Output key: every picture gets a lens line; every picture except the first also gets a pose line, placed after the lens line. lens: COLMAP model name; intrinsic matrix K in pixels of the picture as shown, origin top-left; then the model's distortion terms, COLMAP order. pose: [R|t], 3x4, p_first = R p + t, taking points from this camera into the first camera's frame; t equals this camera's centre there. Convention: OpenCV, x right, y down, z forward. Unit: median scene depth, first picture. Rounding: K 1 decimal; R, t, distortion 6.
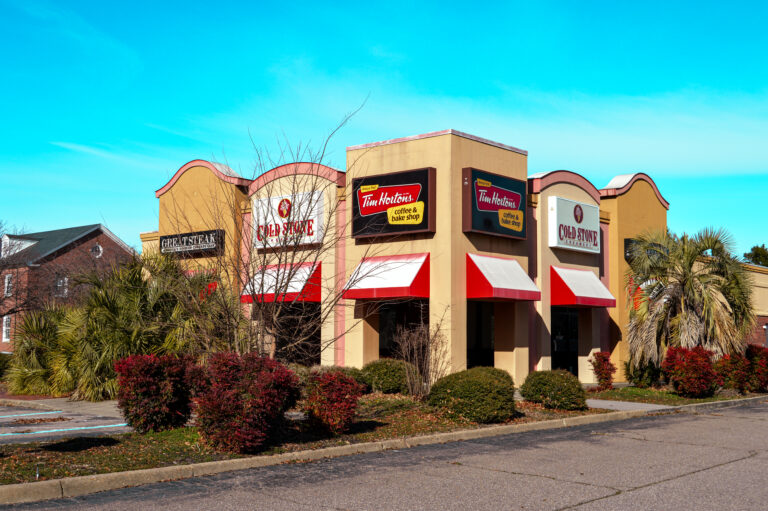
lens RADIAL K [[871.5, 0, 384.0], [0, 871.5, 255.5], [0, 0, 1]] dist [0.015907, -0.003343]
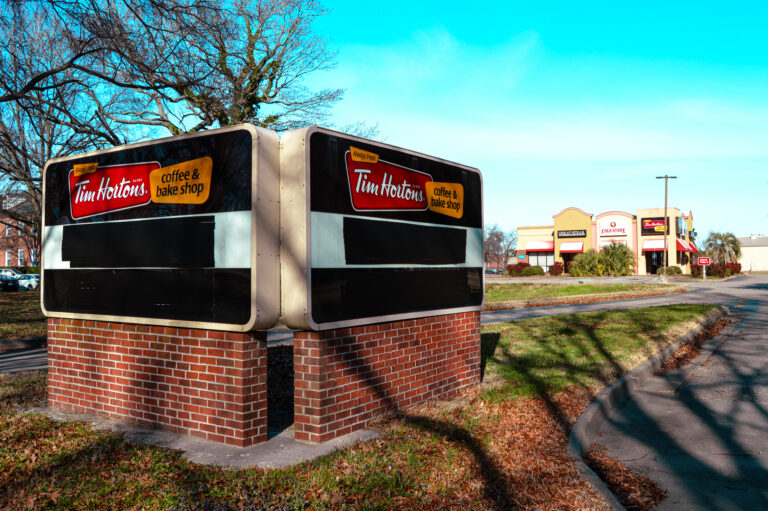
lens RADIAL K [[663.0, 0, 384.0], [0, 663.0, 255.5], [0, 0, 1]] dist [-0.035527, 0.017702]
pose [[0.991454, -0.018206, 0.129181, -1.530981], [0.007471, 0.996513, 0.083102, -0.175646], [-0.130244, -0.081427, 0.988133, -1.693453]]
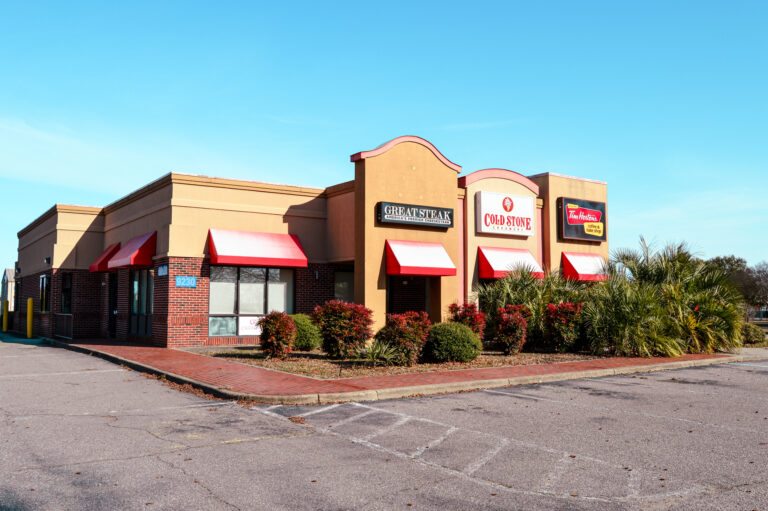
lens RADIAL K [[697.0, 0, 384.0], [0, 697.0, 255.5], [0, 0, 1]] dist [-0.004773, 0.003779]
pose [[0.268636, 0.061556, 0.961273, -1.266240], [-0.099369, 0.994403, -0.035908, 0.083316], [-0.958102, -0.085874, 0.273249, 0.986800]]
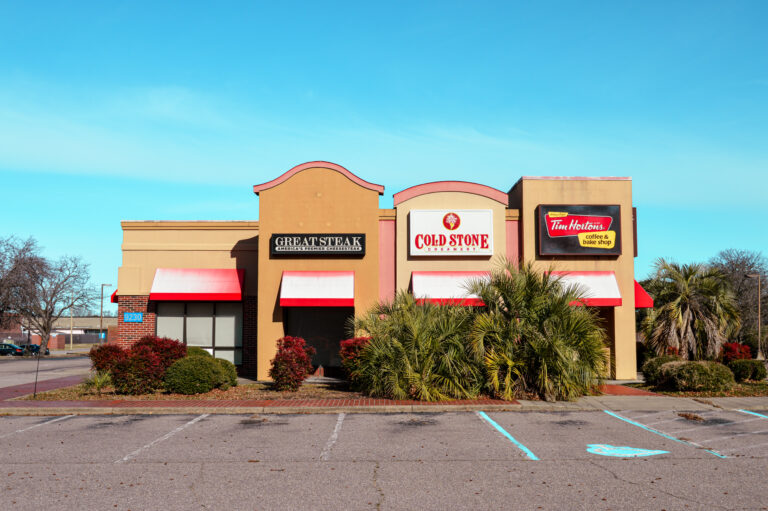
lens RADIAL K [[871.5, 0, 384.0], [0, 871.5, 255.5], [0, 0, 1]] dist [0.015907, -0.003343]
pose [[0.763394, 0.044886, 0.644372, -0.991189], [-0.058233, 0.998303, -0.000552, -0.005606], [-0.643303, -0.037102, 0.764712, 0.228131]]
